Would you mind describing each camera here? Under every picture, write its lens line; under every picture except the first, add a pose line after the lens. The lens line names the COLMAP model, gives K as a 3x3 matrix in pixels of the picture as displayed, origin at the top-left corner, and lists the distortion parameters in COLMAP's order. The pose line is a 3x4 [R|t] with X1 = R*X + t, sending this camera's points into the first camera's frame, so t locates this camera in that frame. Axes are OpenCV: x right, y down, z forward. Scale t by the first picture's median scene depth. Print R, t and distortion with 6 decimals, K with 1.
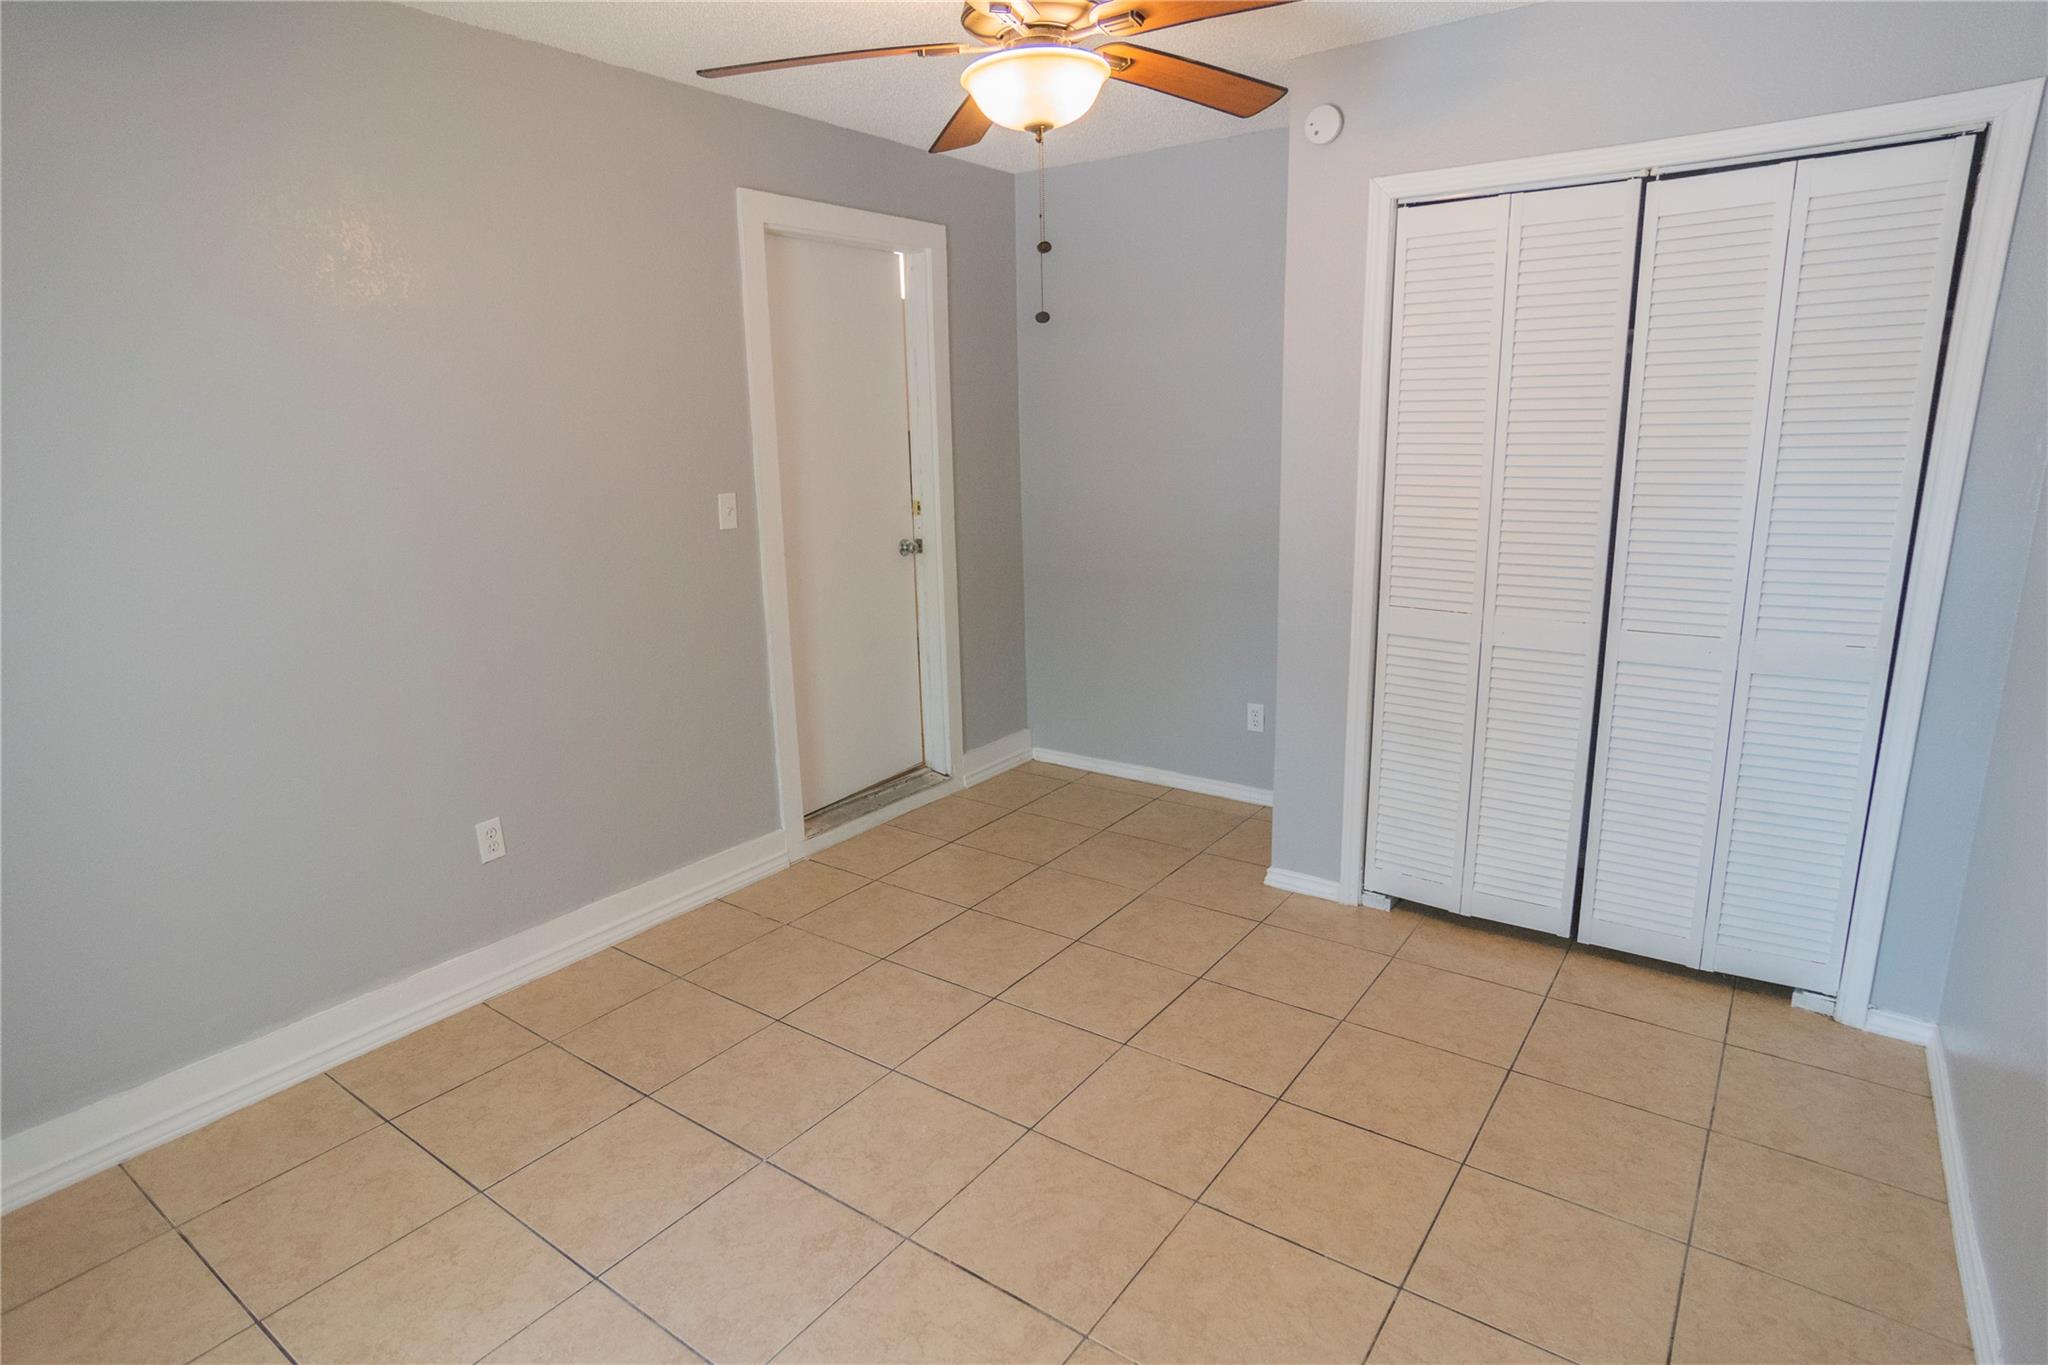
lens RADIAL K [[1098.0, 0, 1020.9], [0, 1098.0, 683.4], [0, 0, 1]] dist [-0.018464, 0.003408]
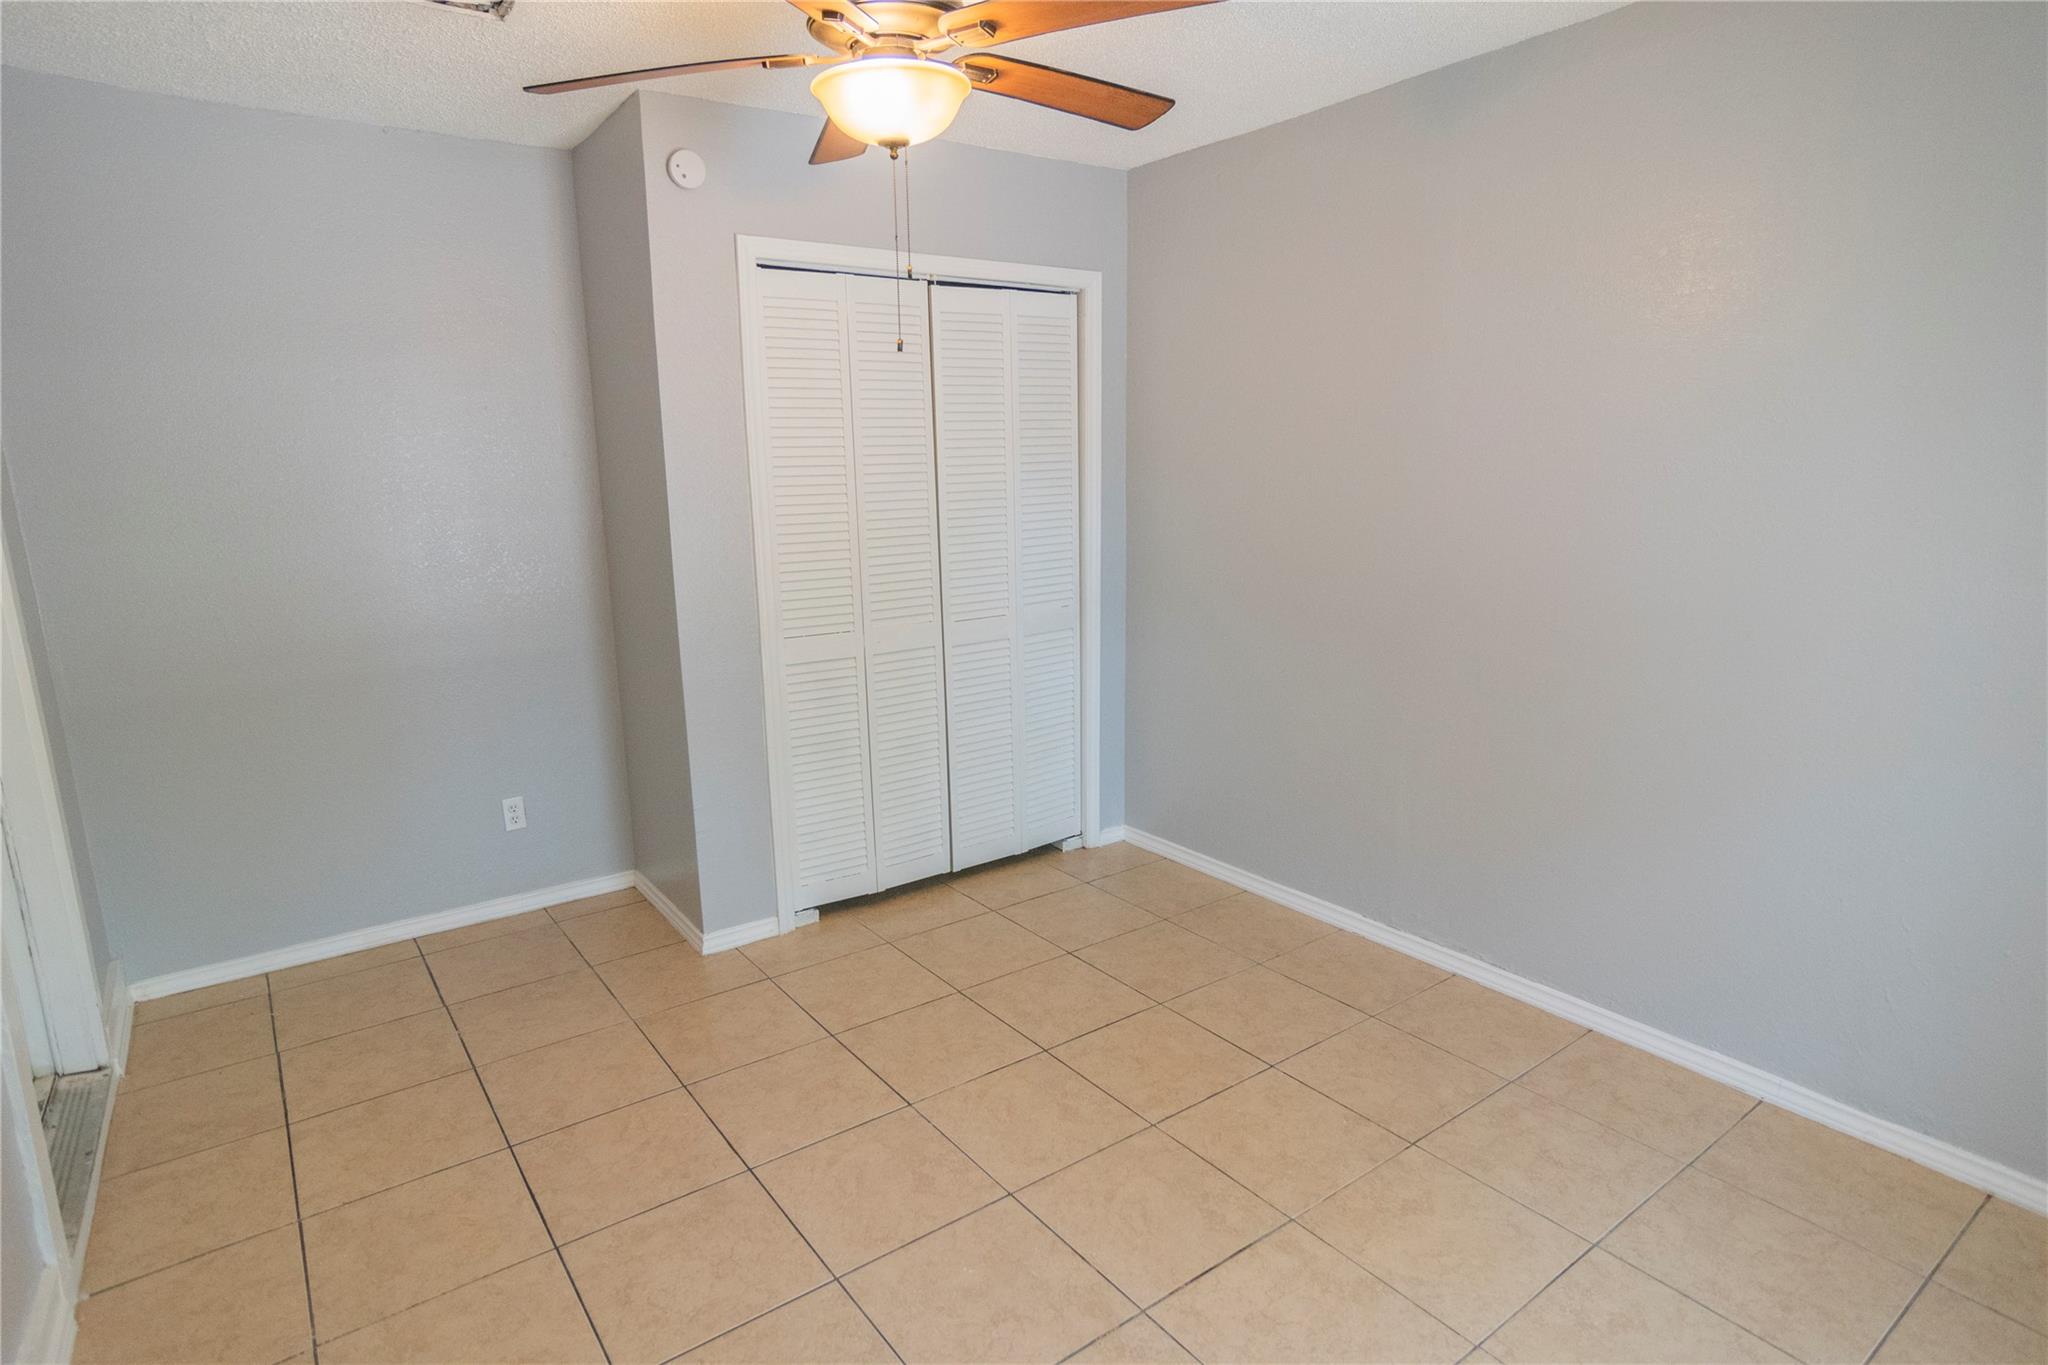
lens RADIAL K [[1098.0, 0, 1020.6], [0, 1098.0, 679.6], [0, 0, 1]] dist [-0.018464, 0.003408]
pose [[0.314592, -0.175947, 0.932778, -0.641158], [0.231260, 0.967268, 0.104457, -0.098299], [-0.920625, 0.182852, 0.344985, 0.469781]]
